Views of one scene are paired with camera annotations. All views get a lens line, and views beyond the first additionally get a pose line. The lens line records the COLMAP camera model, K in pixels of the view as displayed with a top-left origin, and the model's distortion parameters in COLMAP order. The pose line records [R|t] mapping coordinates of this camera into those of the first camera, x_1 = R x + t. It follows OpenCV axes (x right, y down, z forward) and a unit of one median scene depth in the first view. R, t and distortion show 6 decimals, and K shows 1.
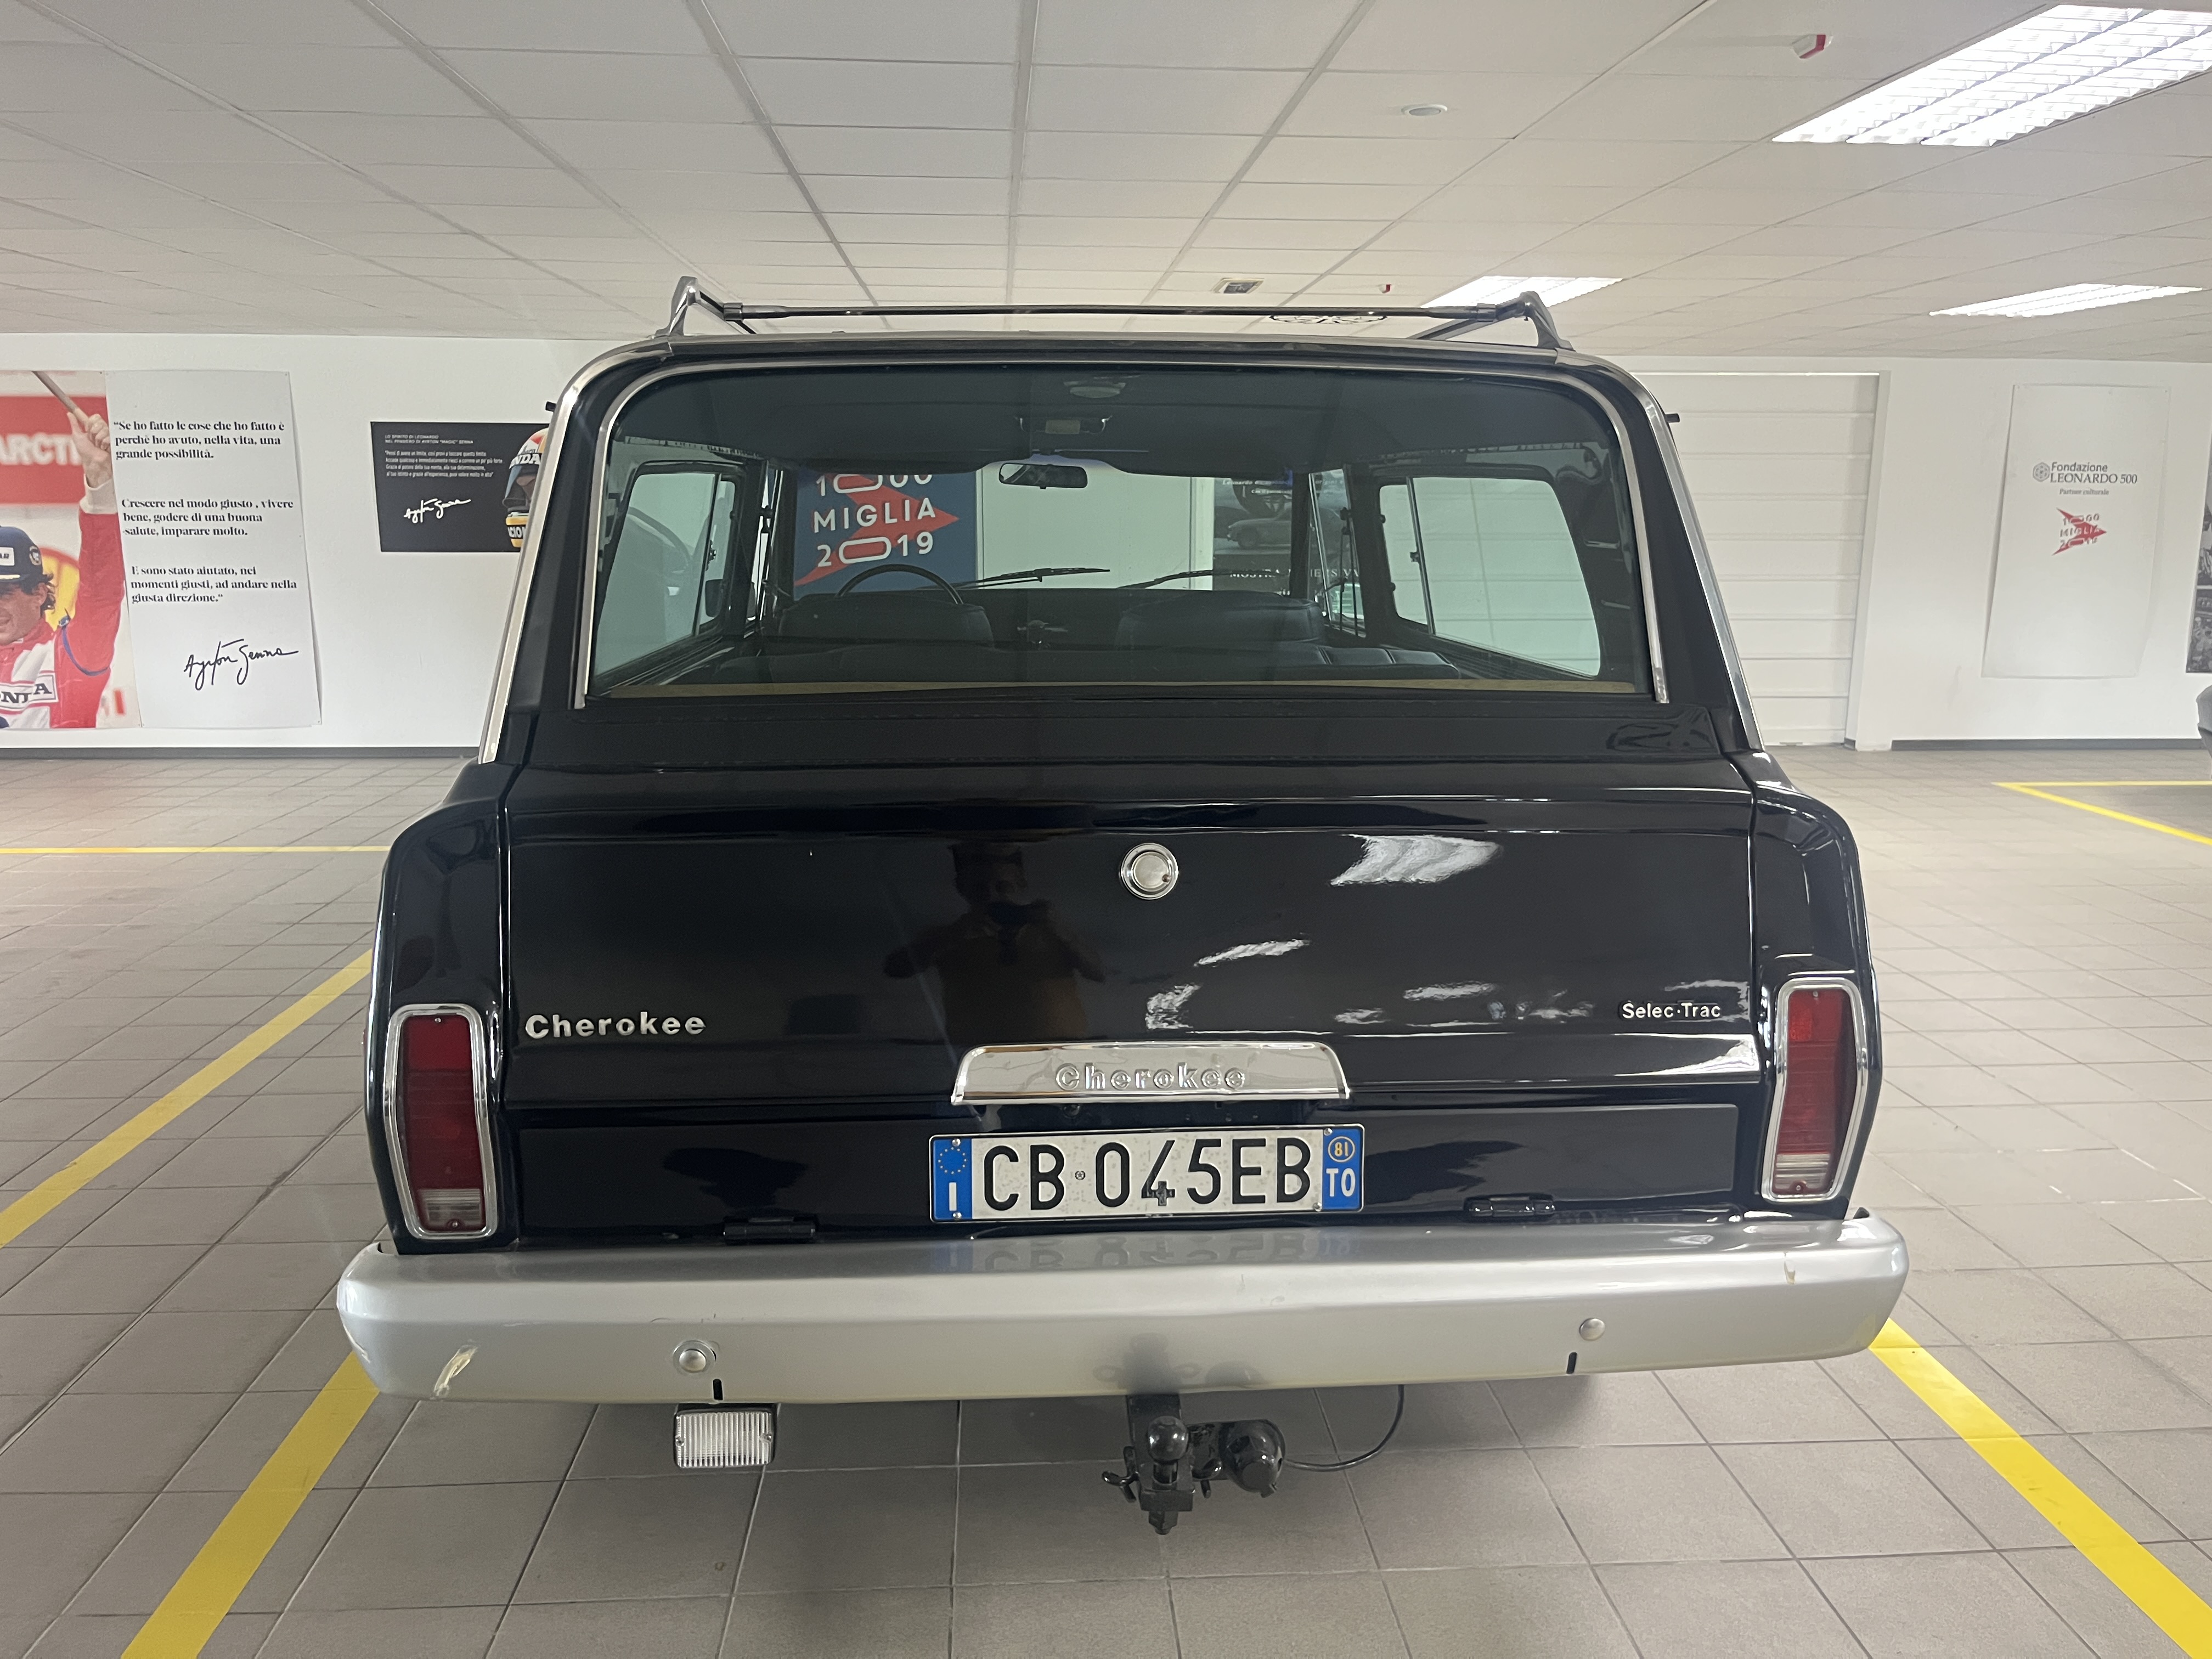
lens RADIAL K [[1670.0, 0, 1116.5], [0, 1670.0, 831.5], [0, 0, 1]] dist [0.023139, -0.048595]
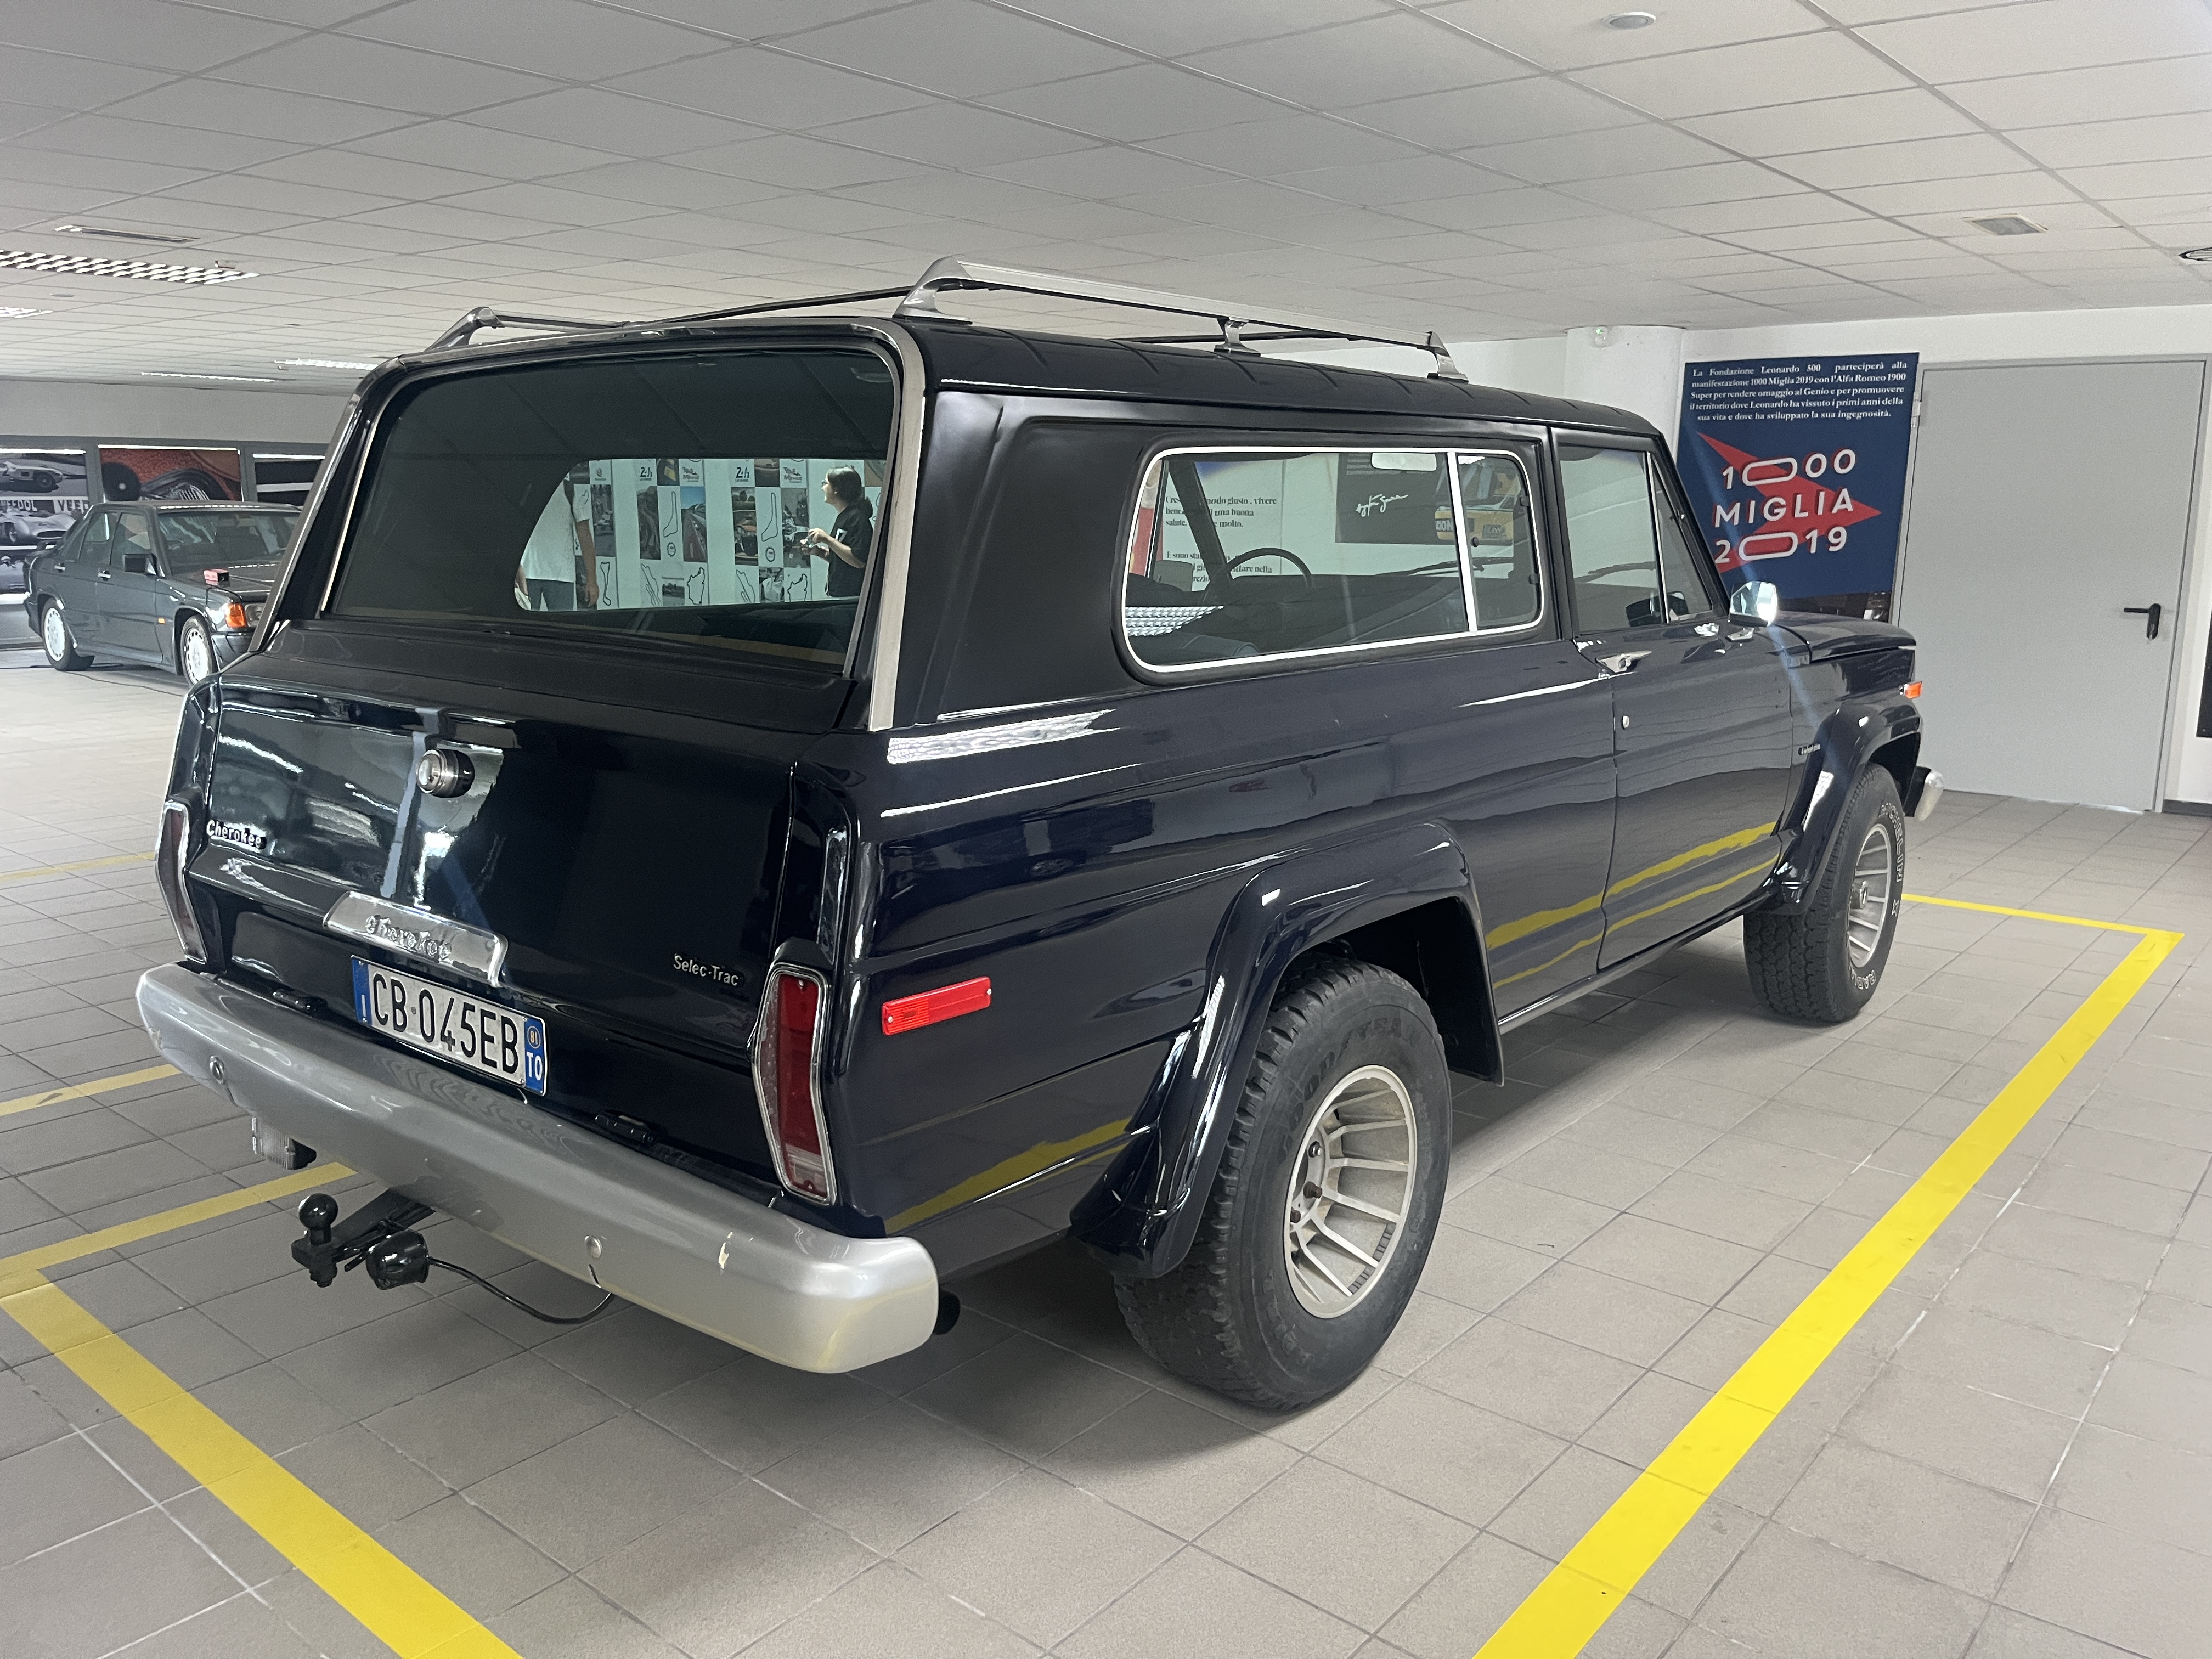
lens RADIAL K [[1670.0, 0, 1111.3], [0, 1670.0, 826.0], [0, 0, 1]] dist [0.023139, -0.048595]
pose [[0.725096, 0.126884, -0.676858, 0.233835], [-0.129439, 0.990472, 0.047010, -0.011618], [0.676374, 0.053525, 0.734611, 0.082692]]
